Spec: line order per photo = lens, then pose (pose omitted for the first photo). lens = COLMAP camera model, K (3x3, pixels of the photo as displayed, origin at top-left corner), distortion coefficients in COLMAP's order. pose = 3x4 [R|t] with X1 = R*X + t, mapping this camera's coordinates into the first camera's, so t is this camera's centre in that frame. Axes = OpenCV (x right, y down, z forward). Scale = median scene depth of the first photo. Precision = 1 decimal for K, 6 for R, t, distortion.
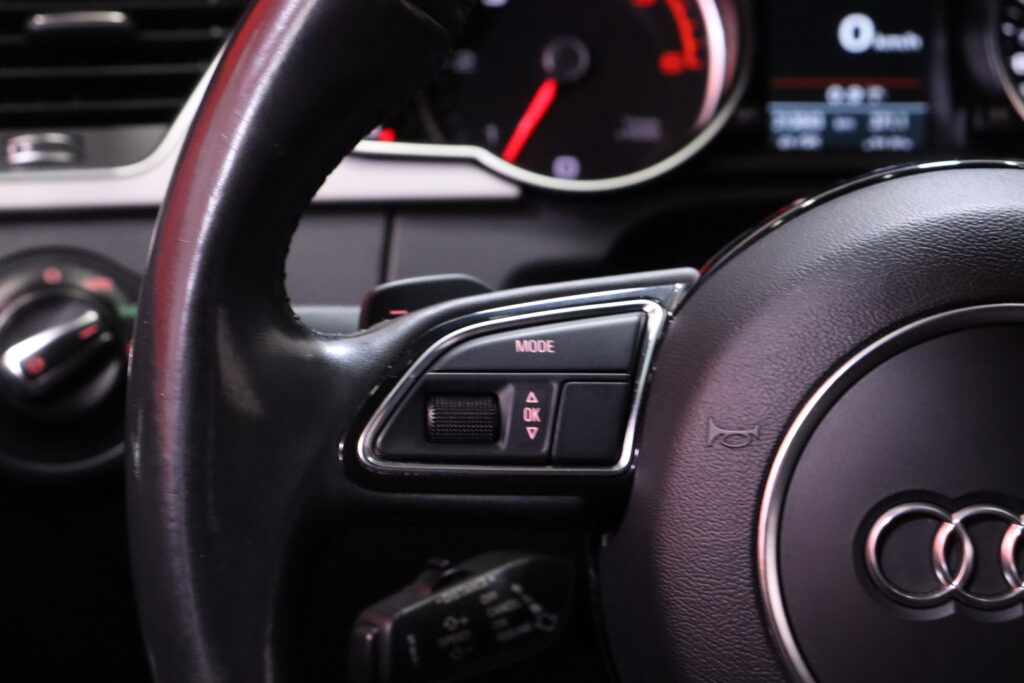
lens RADIAL K [[2355.4, 0, 507.6], [0, 2355.4, 343.1], [0, 0, 1]] dist [0.311237, 0.000000]
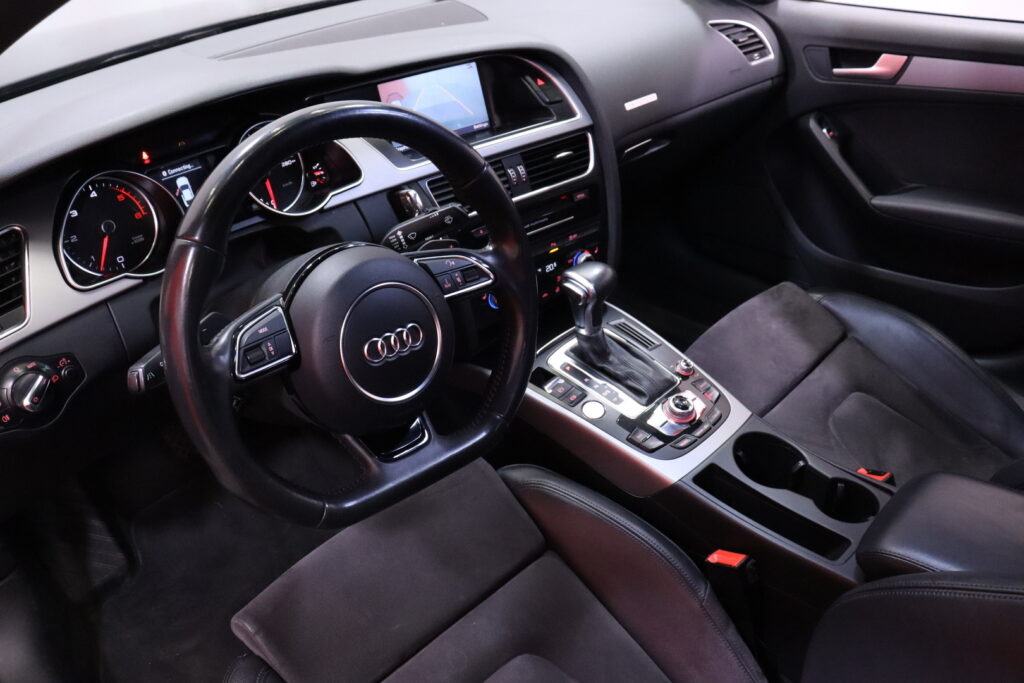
lens RADIAL K [[836.4, 0, 504.9], [0, 836.4, 336.8], [0, 0, 1]] dist [-0.164375, 0.100642]
pose [[0.675521, -0.421409, 0.605050, -0.430924], [0.253494, 0.903297, 0.346116, -0.300307], [-0.692396, -0.080432, 0.717021, -0.151522]]
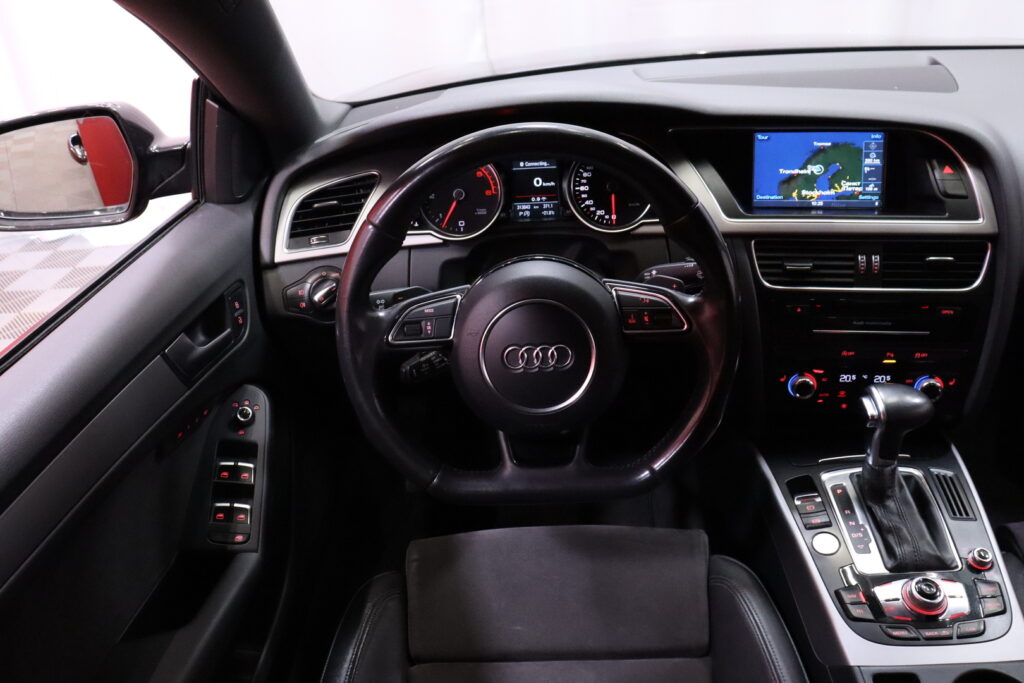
lens RADIAL K [[836.4, 0, 496.0], [0, 836.4, 335.9], [0, 0, 1]] dist [-0.164375, 0.100642]
pose [[0.997408, -0.062559, -0.035546, 0.153166], [0.068083, 0.980381, 0.184979, -0.188362], [0.023277, -0.186919, 0.982099, -0.400821]]
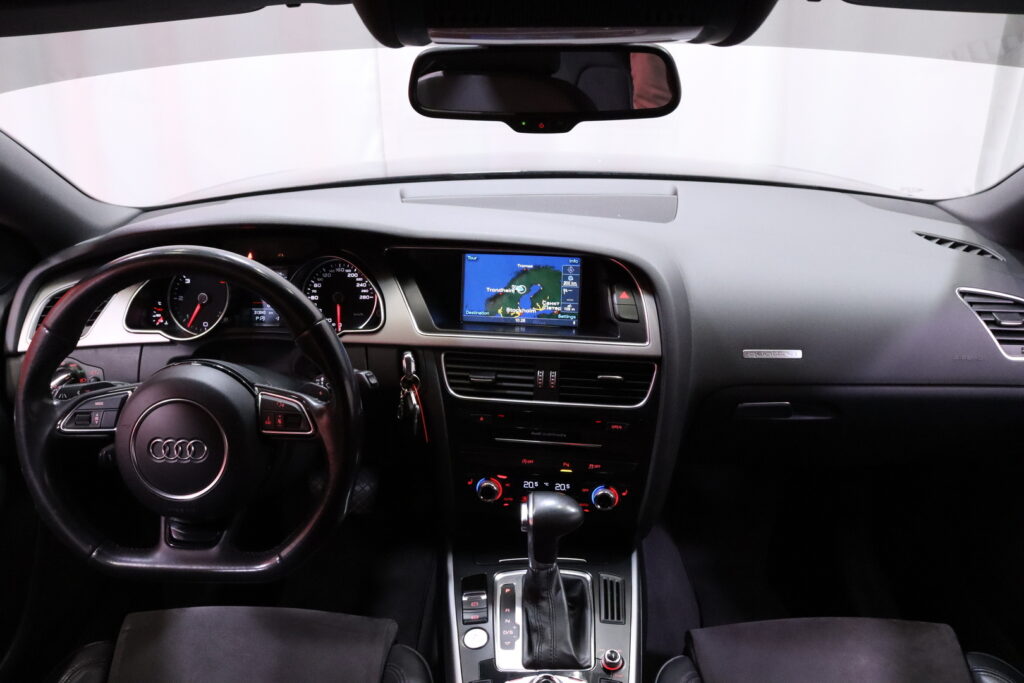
lens RADIAL K [[836.4, 0, 489.6], [0, 836.4, 351.4], [0, 0, 1]] dist [-0.164375, 0.100642]
pose [[0.999842, -0.016020, 0.007647, 0.674801], [0.015194, 0.995065, 0.098056, -0.215031], [-0.009180, -0.097924, 0.995152, -0.539992]]
